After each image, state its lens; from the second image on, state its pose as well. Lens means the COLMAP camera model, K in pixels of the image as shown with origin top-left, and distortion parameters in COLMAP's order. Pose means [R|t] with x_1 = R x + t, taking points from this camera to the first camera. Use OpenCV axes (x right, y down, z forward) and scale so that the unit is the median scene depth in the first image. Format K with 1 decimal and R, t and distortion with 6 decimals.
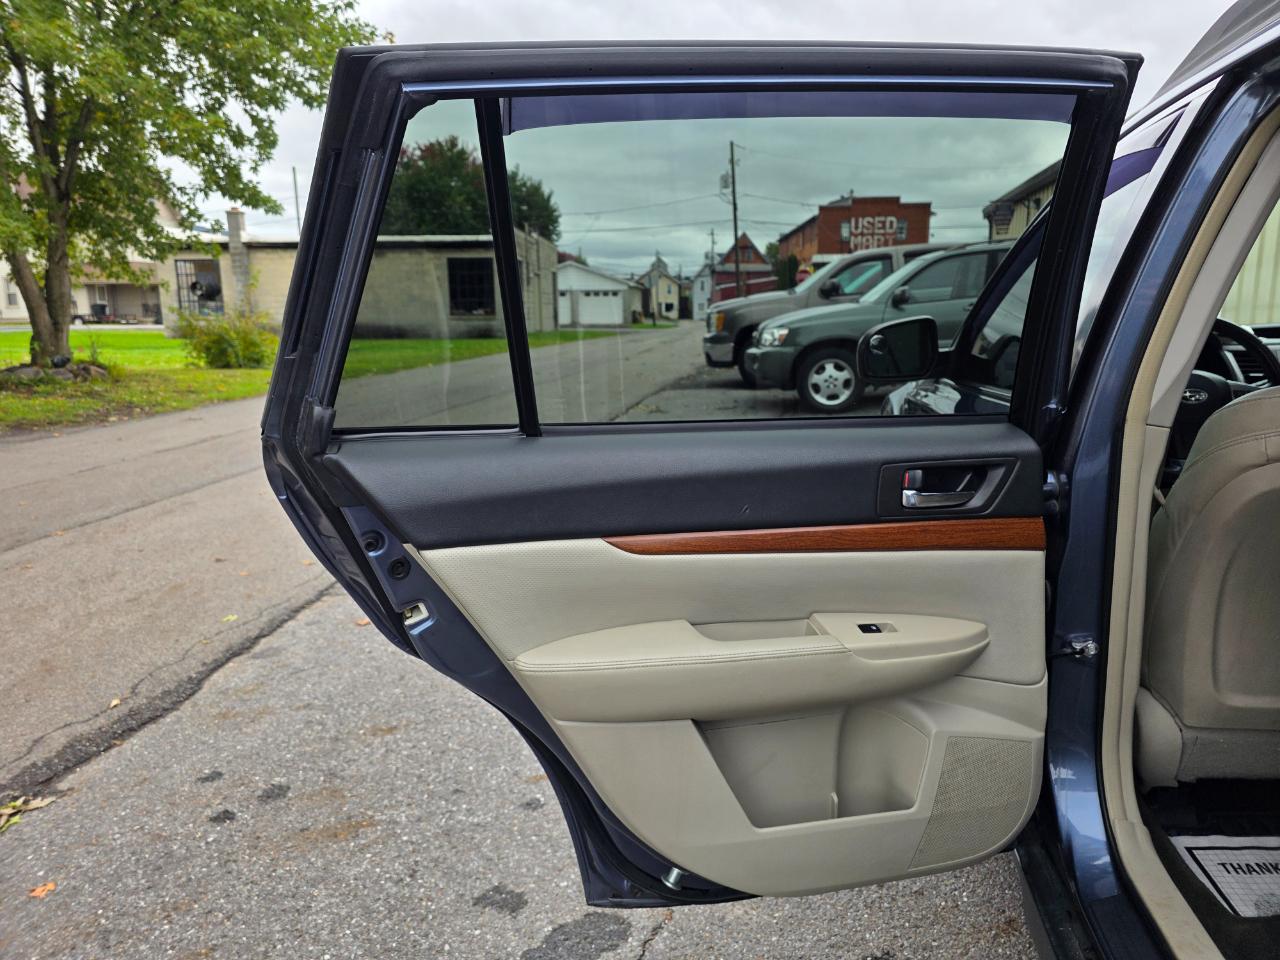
lens RADIAL K [[857.6, 0, 636.5], [0, 857.6, 492.6], [0, 0, 1]] dist [0.063500, -0.062292]
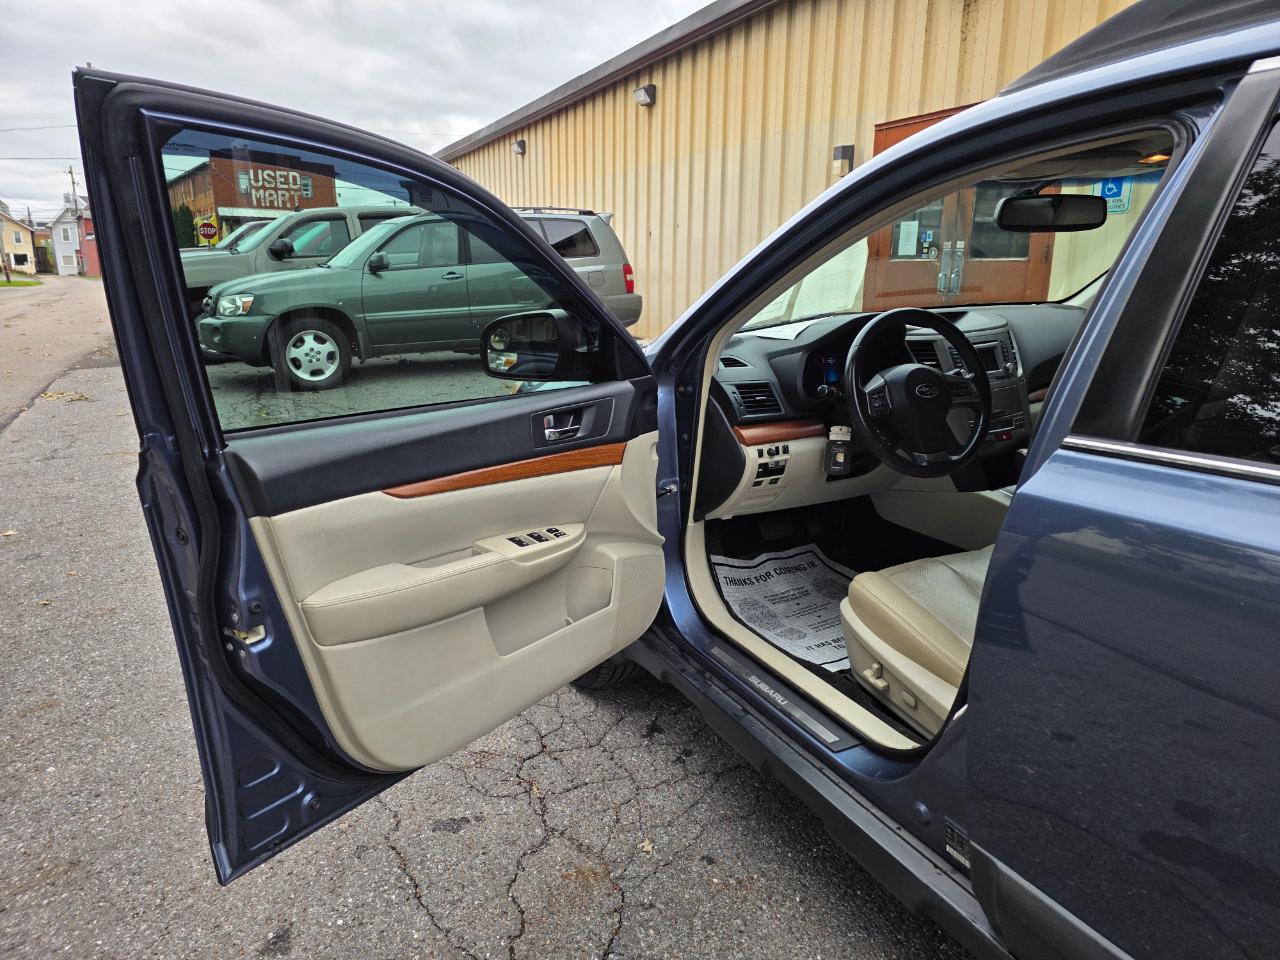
lens RADIAL K [[857.6, 0, 635.3], [0, 857.6, 480.2], [0, 0, 1]] dist [0.063500, -0.062292]
pose [[0.801859, -0.126398, 0.583992, -0.029256], [0.109045, 0.991912, 0.064962, -0.013139], [-0.587479, 0.011591, 0.809156, 0.044717]]
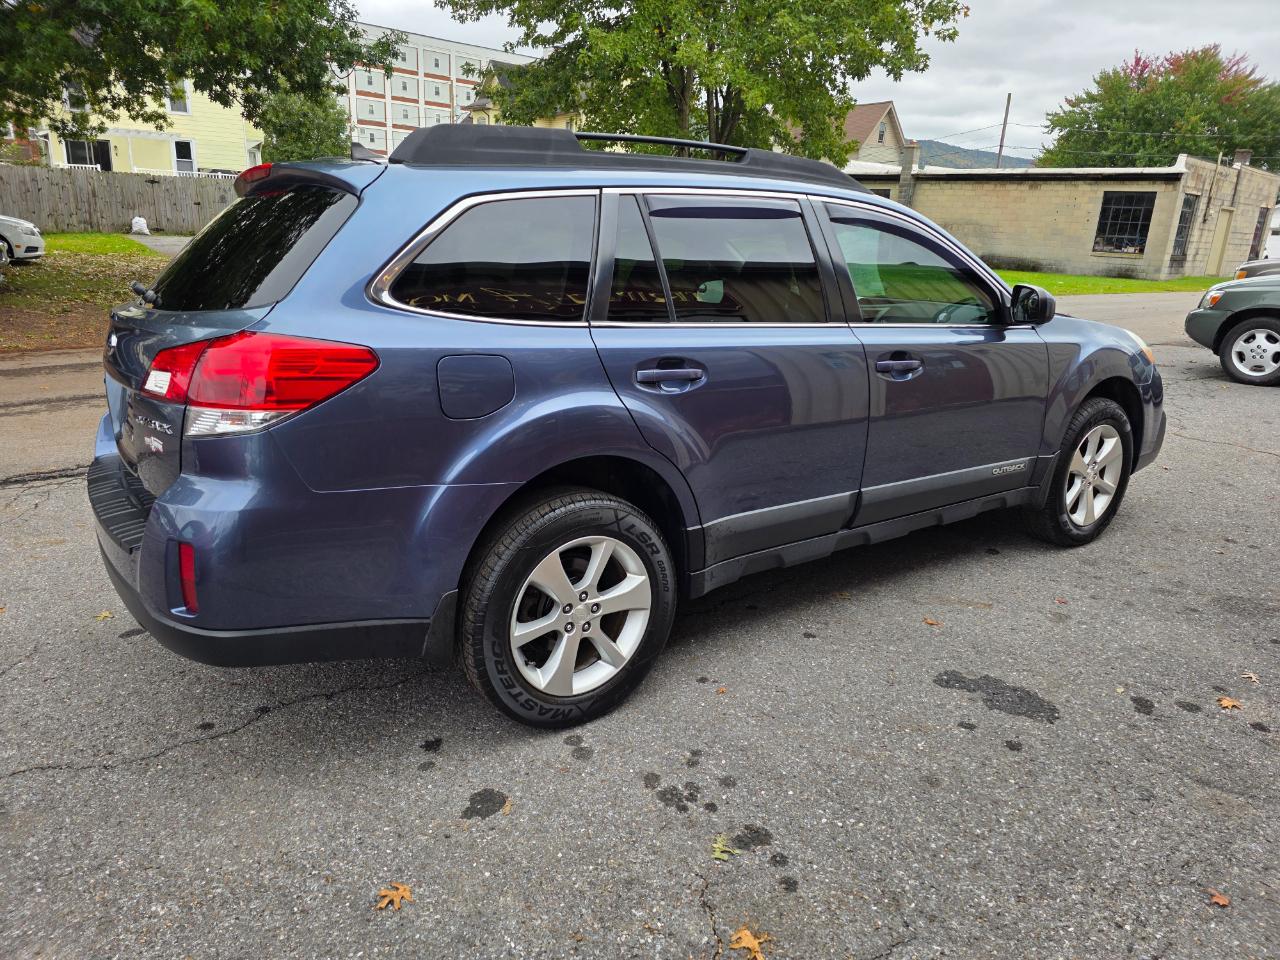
lens RADIAL K [[857.6, 0, 630.9], [0, 857.6, 479.3], [0, 0, 1]] dist [0.063500, -0.062292]
pose [[0.709836, 0.245385, -0.660242, 0.246789], [-0.199323, 0.969019, 0.145850, 0.003846], [0.675576, 0.028072, 0.736755, -0.113056]]
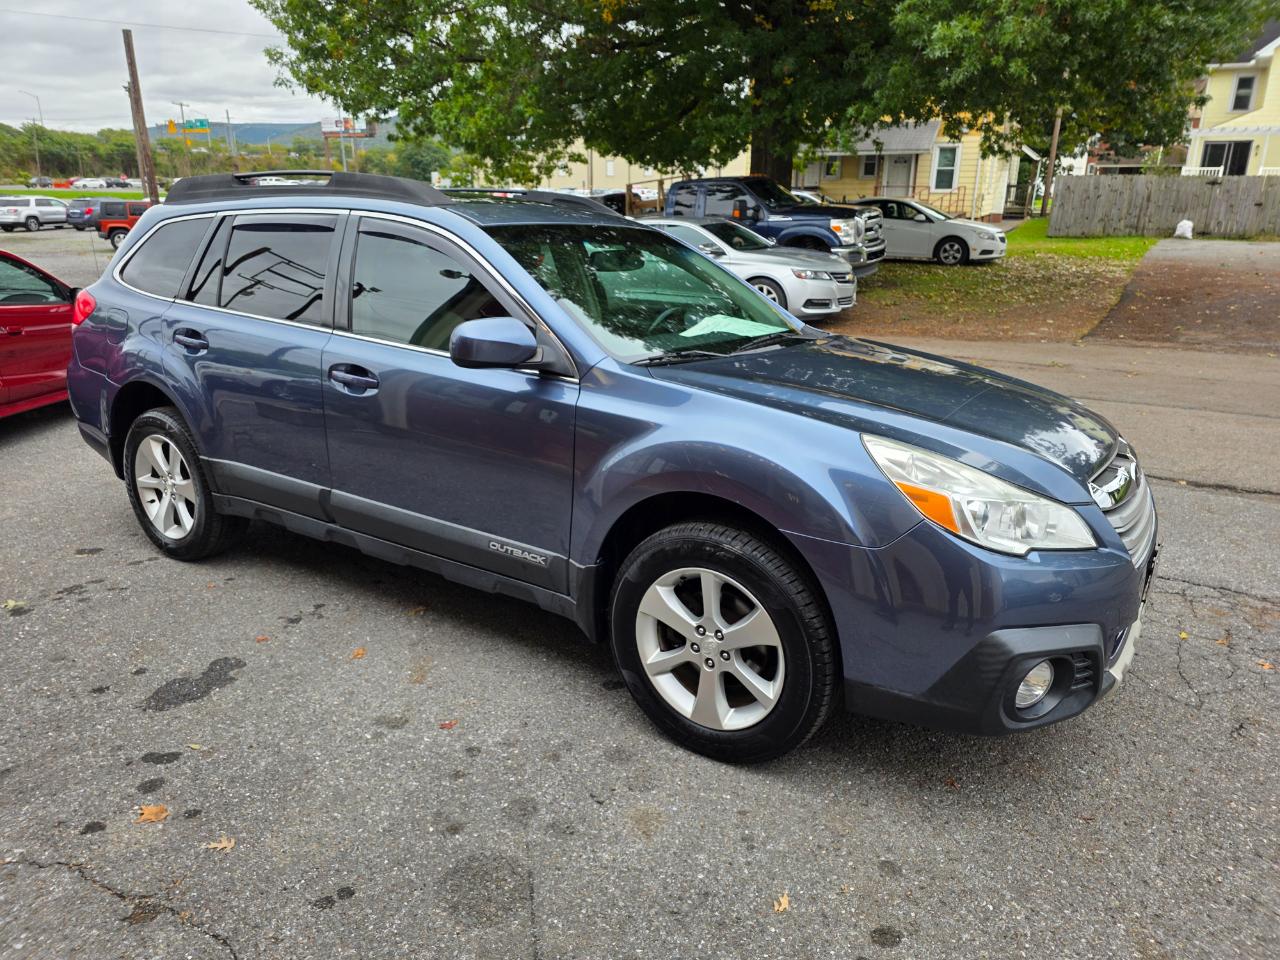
lens RADIAL K [[857.6, 0, 640.3], [0, 857.6, 479.0], [0, 0, 1]] dist [0.063500, -0.062292]
pose [[-0.394053, 0.301900, -0.868089, 0.305903], [-0.190028, 0.897341, 0.398332, -0.076078], [0.899228, 0.321926, -0.296230, 0.200780]]
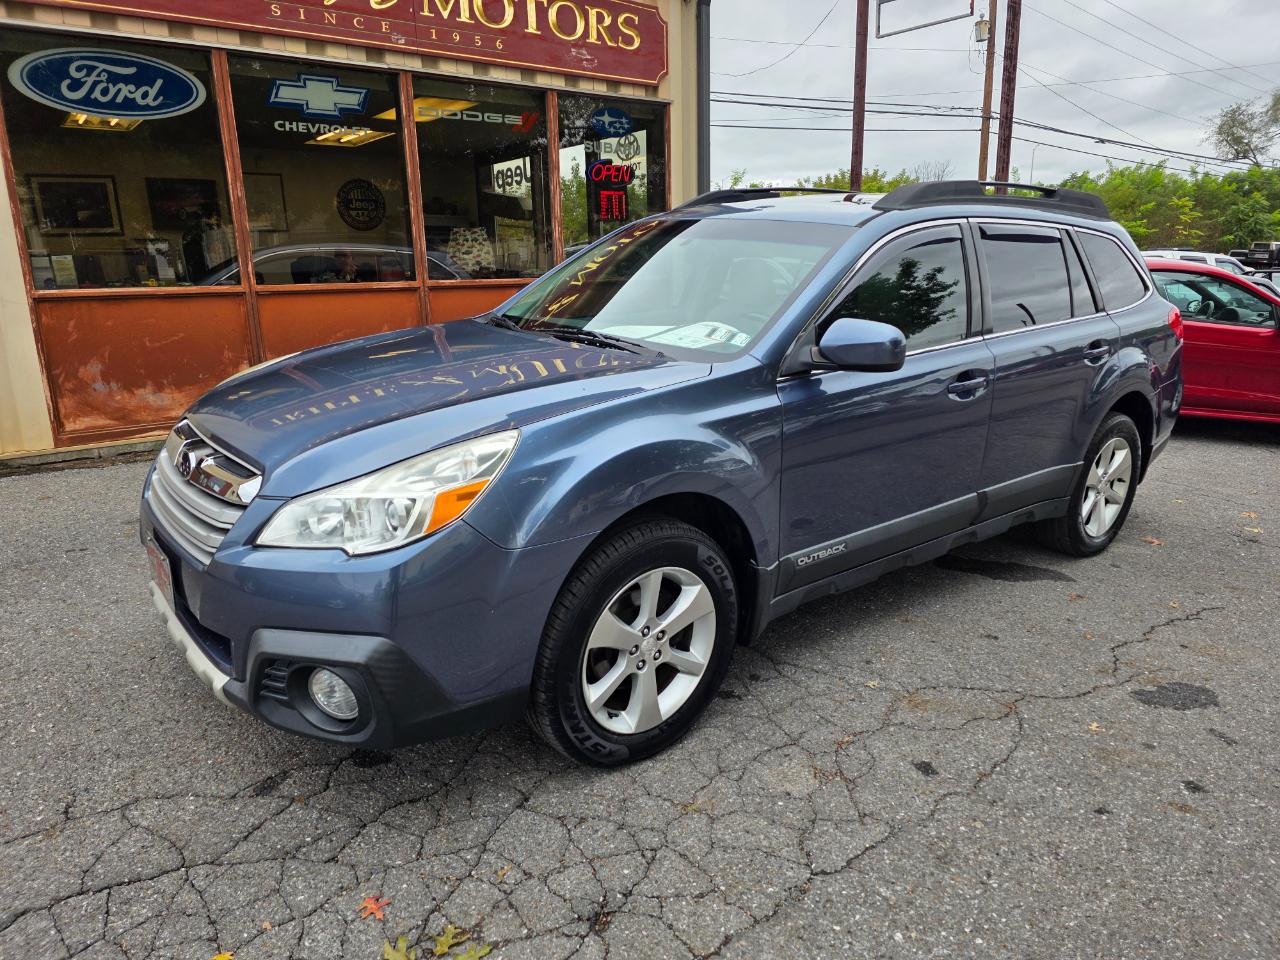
lens RADIAL K [[857.6, 0, 639.6], [0, 857.6, 471.9], [0, 0, 1]] dist [0.063500, -0.062292]
pose [[-0.758864, -0.125504, 0.639041, -0.034858], [0.163810, 0.912922, 0.373818, -0.070777], [-0.630310, 0.388358, -0.672225, 0.289484]]
